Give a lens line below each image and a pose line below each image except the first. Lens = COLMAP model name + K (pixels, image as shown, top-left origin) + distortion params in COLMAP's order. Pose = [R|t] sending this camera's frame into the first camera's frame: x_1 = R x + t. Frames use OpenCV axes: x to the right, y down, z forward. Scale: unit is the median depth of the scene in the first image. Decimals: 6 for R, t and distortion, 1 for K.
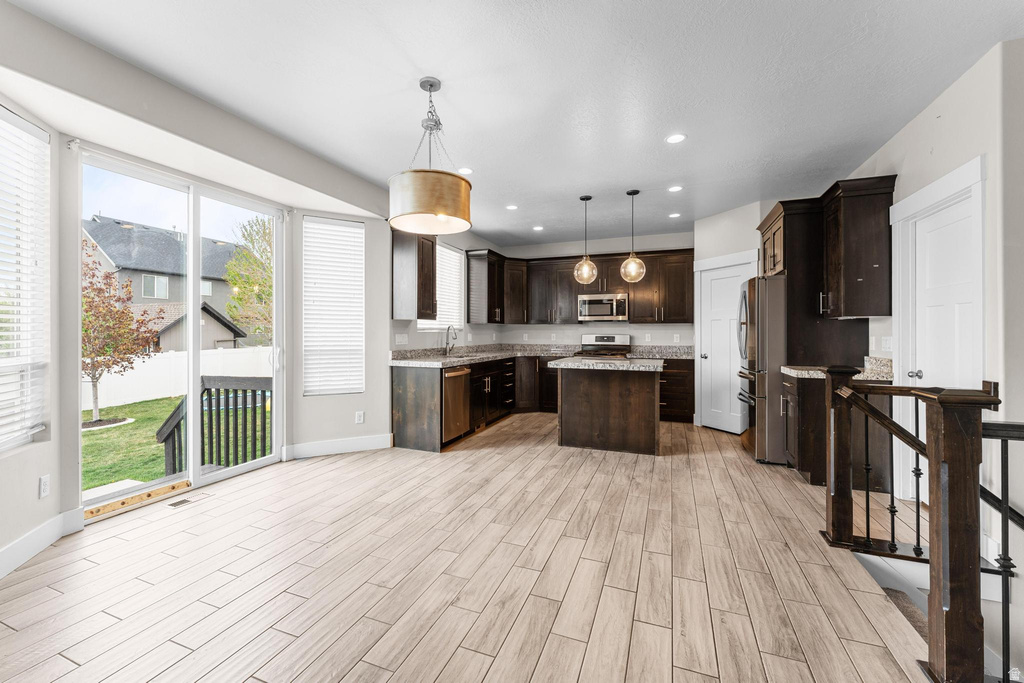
lens RADIAL K [[416.9, 0, 509.6], [0, 416.9, 333.8], [0, 0, 1]] dist [0.001264, 0.000011]
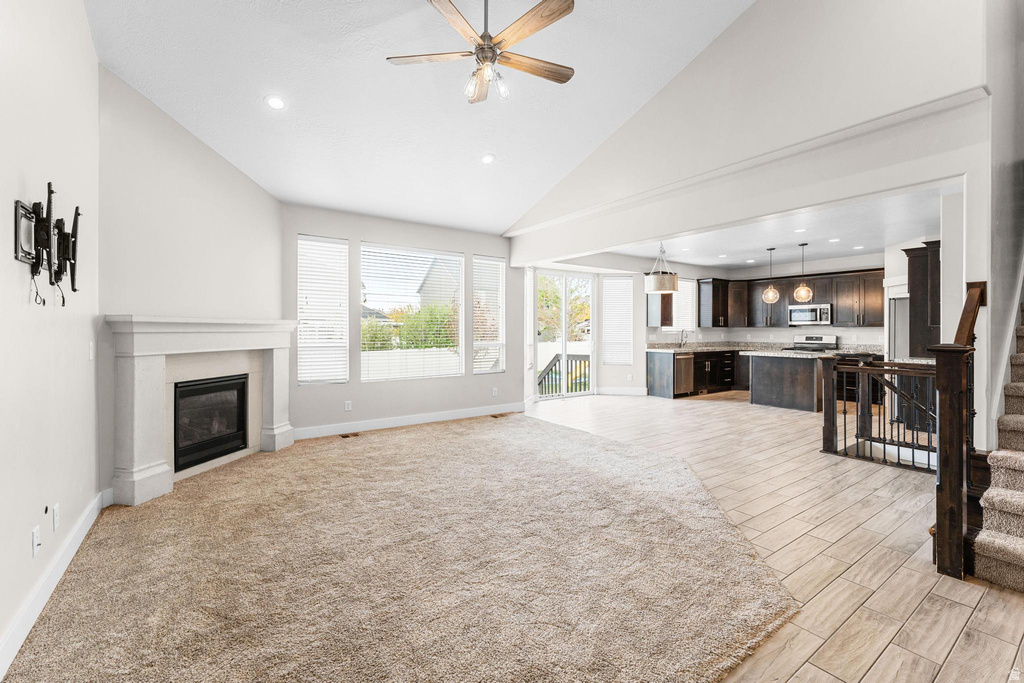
lens RADIAL K [[435.2, 0, 509.2], [0, 435.2, 332.8], [0, 0, 1]] dist [0.000945, 0.000009]
pose [[0.828471, 0.002543, -0.560027, 0.295006], [-0.001392, 0.999996, 0.002483, -0.011099], [0.560031, -0.001278, 0.828471, -0.951348]]
